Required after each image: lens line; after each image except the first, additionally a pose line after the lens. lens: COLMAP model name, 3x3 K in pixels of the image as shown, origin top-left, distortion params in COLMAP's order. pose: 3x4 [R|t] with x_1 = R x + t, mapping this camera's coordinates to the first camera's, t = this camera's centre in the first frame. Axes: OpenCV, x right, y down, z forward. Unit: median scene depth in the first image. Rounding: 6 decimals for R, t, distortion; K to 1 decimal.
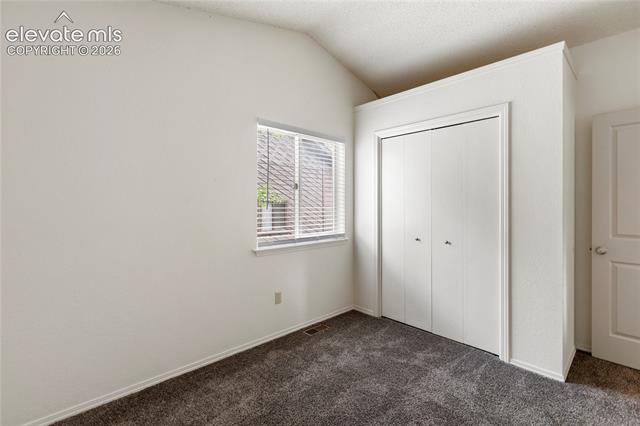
lens RADIAL K [[289.8, 0, 314.5], [0, 289.8, 209.2], [0, 0, 1]] dist [0.002346, 0.000111]
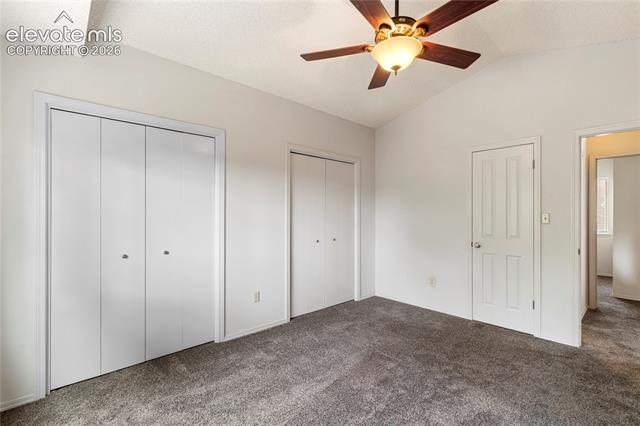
lens RADIAL K [[289.8, 0, 315.0], [0, 289.8, 212.4], [0, 0, 1]] dist [0.002346, 0.000111]
pose [[0.000614, -0.000945, 0.999999, -0.500375], [0.011928, 0.999928, 0.000937, -0.012639], [-0.999929, 0.011927, 0.000625, 0.538868]]
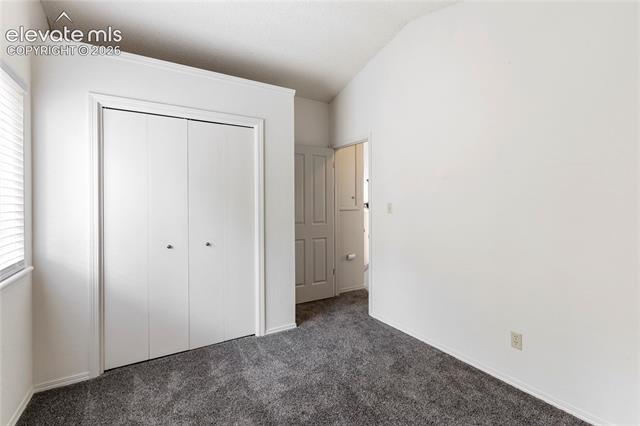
lens RADIAL K [[289.8, 0, 331.4], [0, 289.8, 206.4], [0, 0, 1]] dist [0.002346, 0.000111]
pose [[0.188552, -0.013579, 0.981969, -0.411330], [0.021724, 0.999717, 0.009653, -0.009844], [-0.981823, 0.019512, 0.188794, 0.441171]]
